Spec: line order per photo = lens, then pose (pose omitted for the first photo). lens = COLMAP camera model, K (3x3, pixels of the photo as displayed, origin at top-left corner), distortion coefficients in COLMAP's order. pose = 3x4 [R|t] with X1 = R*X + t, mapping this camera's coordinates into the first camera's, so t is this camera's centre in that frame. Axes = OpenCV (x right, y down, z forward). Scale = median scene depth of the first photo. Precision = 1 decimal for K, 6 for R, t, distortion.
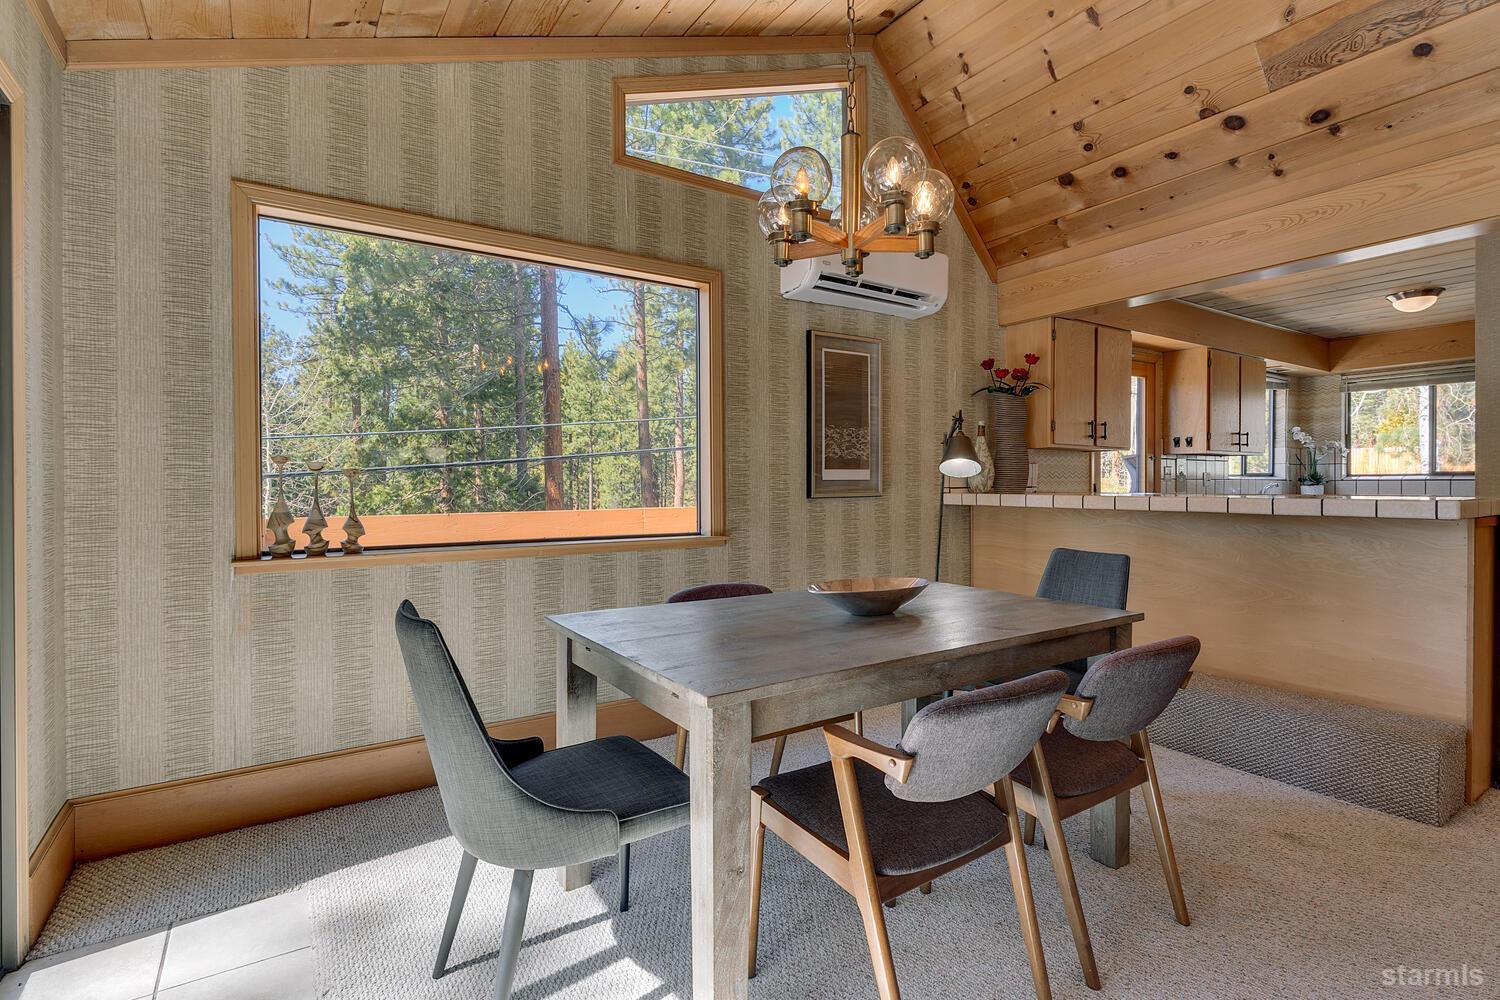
lens RADIAL K [[718.5, 0, 739.6], [0, 718.5, 485.2], [0, 0, 1]] dist [-0.000616, -0.000346]
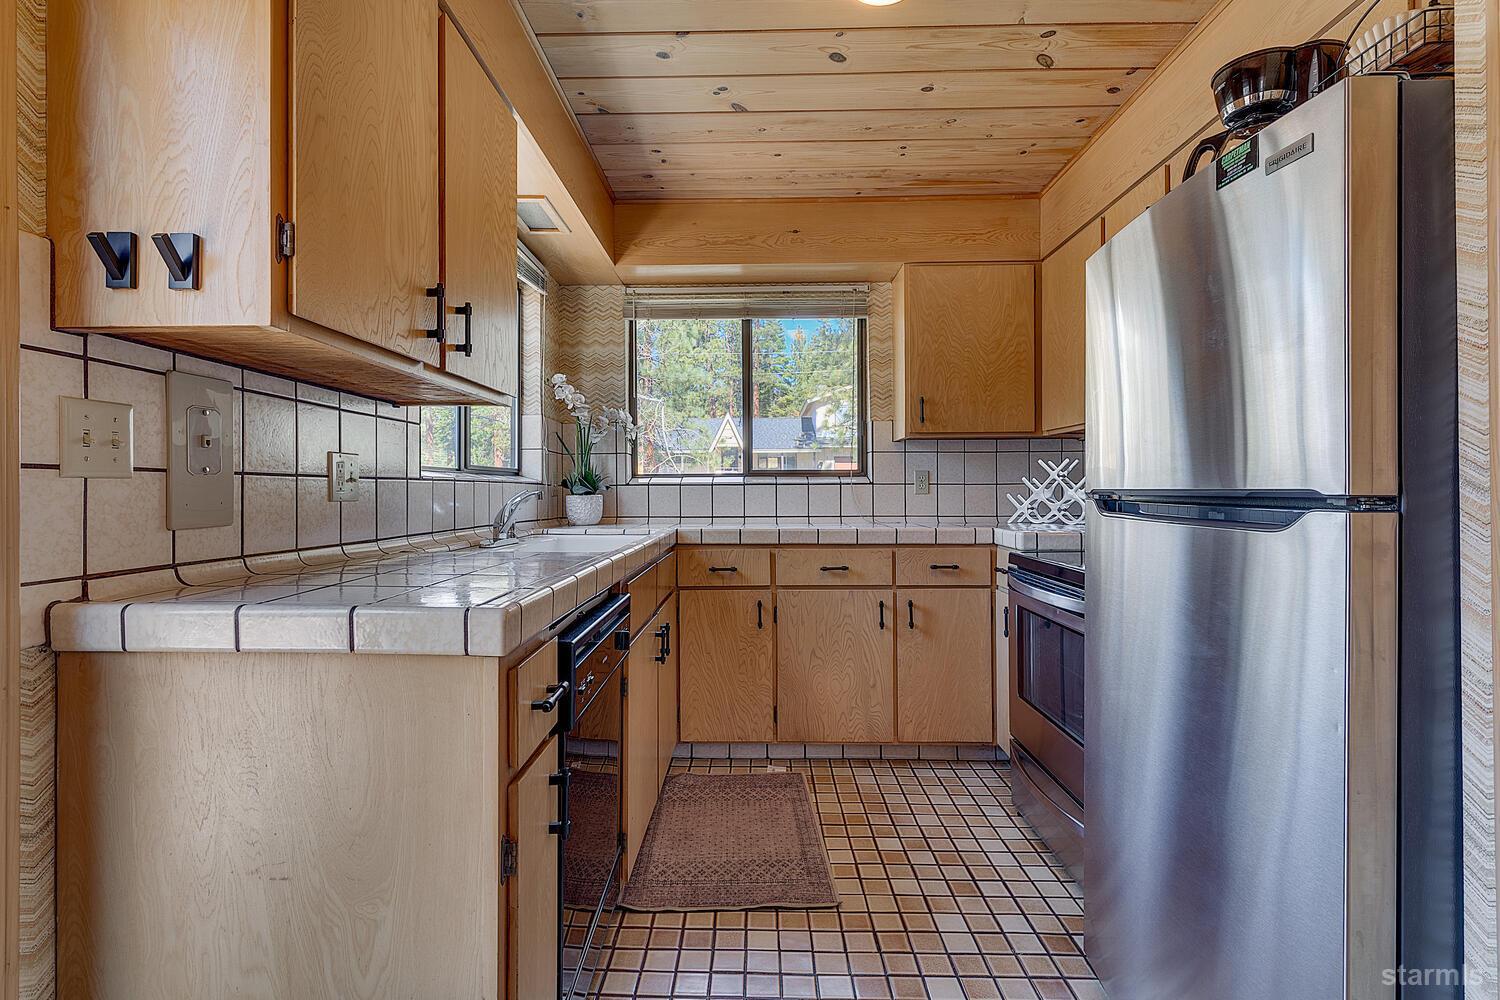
lens RADIAL K [[718.5, 0, 739.6], [0, 718.5, 485.2], [0, 0, 1]] dist [-0.000616, -0.000346]
pose [[0.565040, 0.002821, 0.825058, 0.448177], [0.008567, 0.999920, -0.009286, -0.000857], [-0.825019, 0.012315, 0.564971, 0.631277]]
